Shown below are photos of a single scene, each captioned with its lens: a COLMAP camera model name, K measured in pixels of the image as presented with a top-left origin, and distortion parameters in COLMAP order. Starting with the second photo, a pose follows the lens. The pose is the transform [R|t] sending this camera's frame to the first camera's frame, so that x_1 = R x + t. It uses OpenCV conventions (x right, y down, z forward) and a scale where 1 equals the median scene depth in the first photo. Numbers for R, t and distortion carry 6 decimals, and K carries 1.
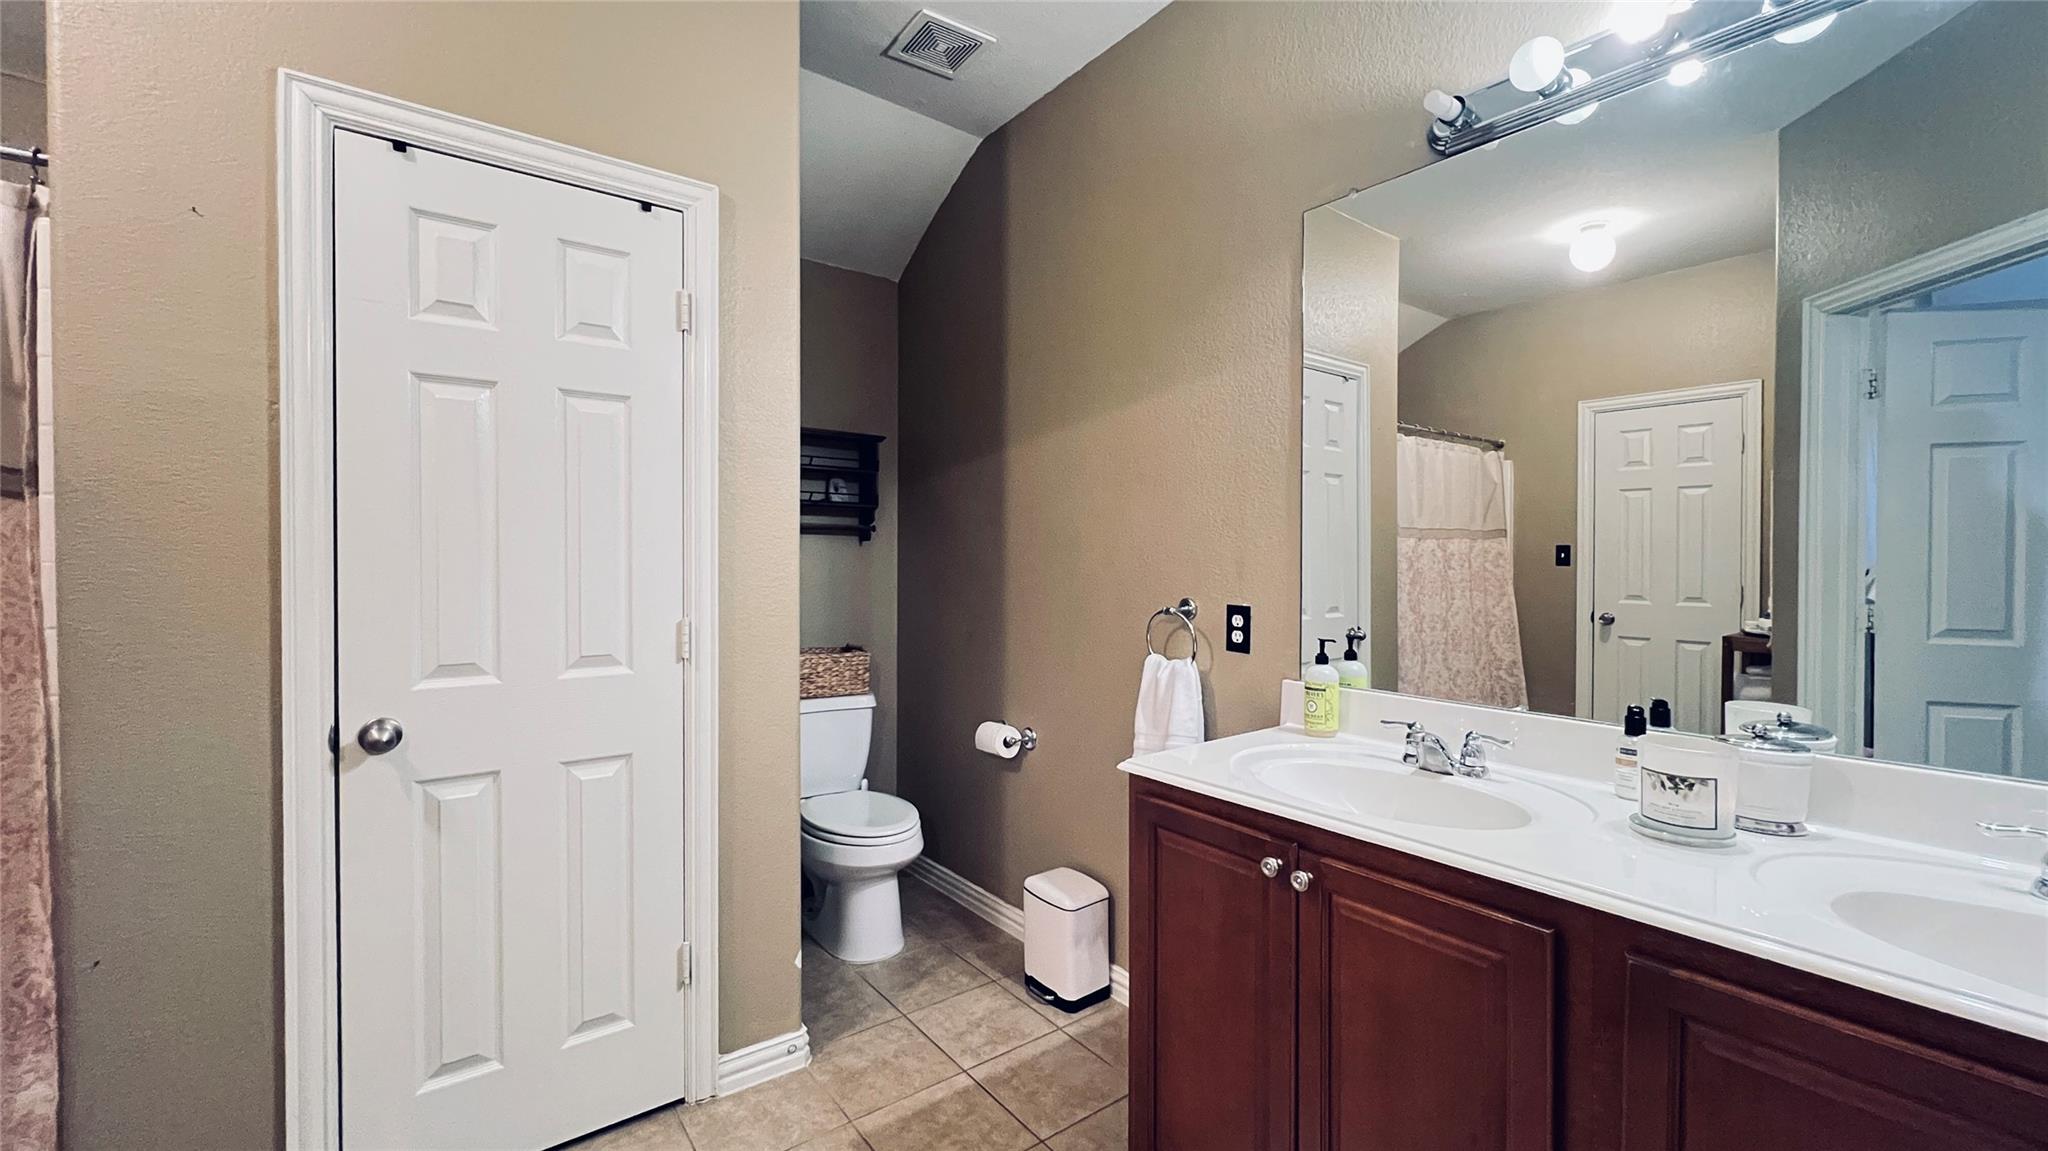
lens RADIAL K [[820.5, 0, 1020.2], [0, 820.5, 568.7], [0, 0, 1]] dist [-0.000837, 0.000806]
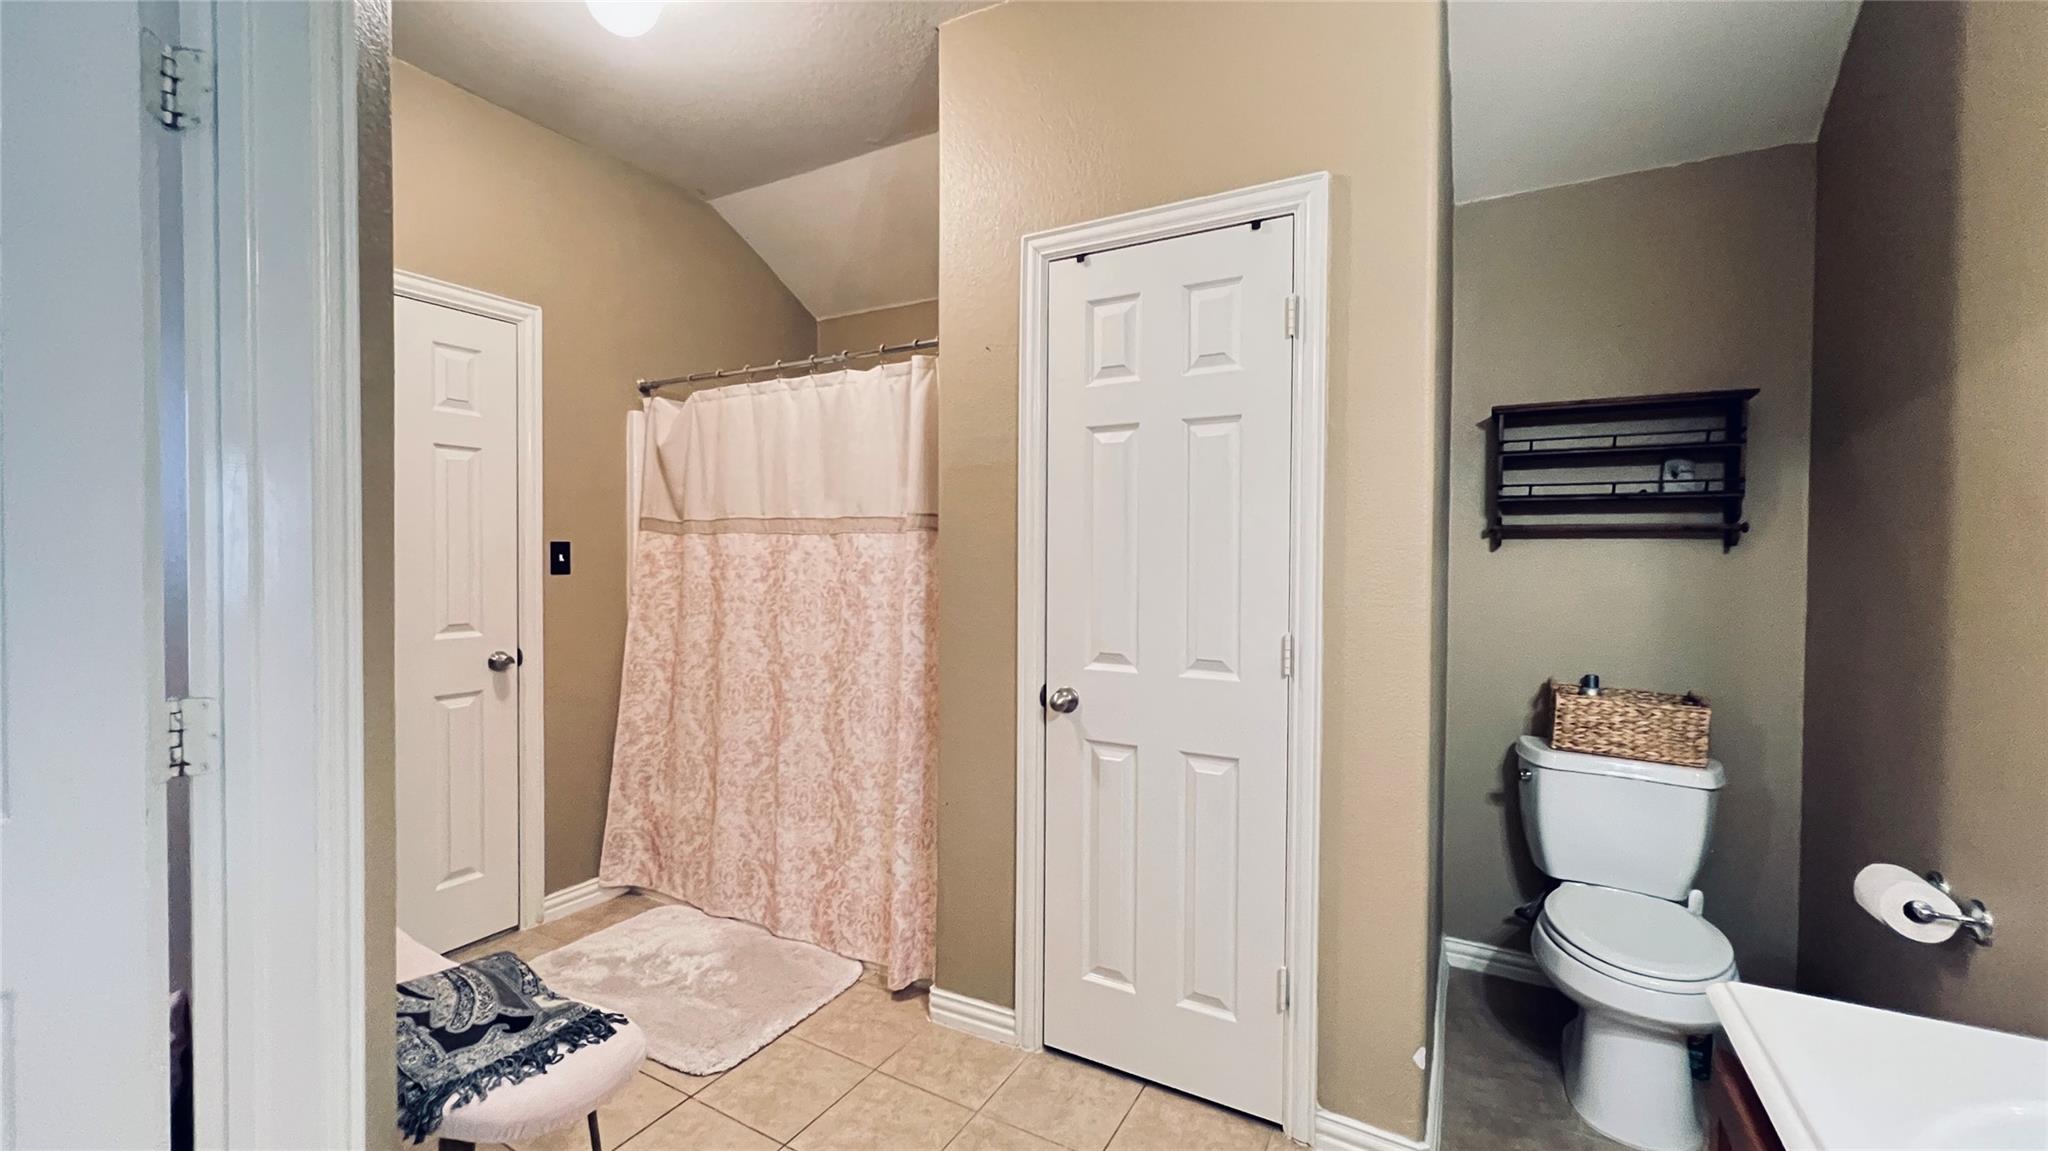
lens RADIAL K [[820.5, 0, 1017.8], [0, 820.5, 569.8], [0, 0, 1]] dist [-0.000837, 0.000806]
pose [[0.394766, 0.014794, -0.918662, 0.343656], [-0.016467, 0.999824, 0.009025, -0.017621], [0.918634, 0.011565, 0.394940, 0.311652]]
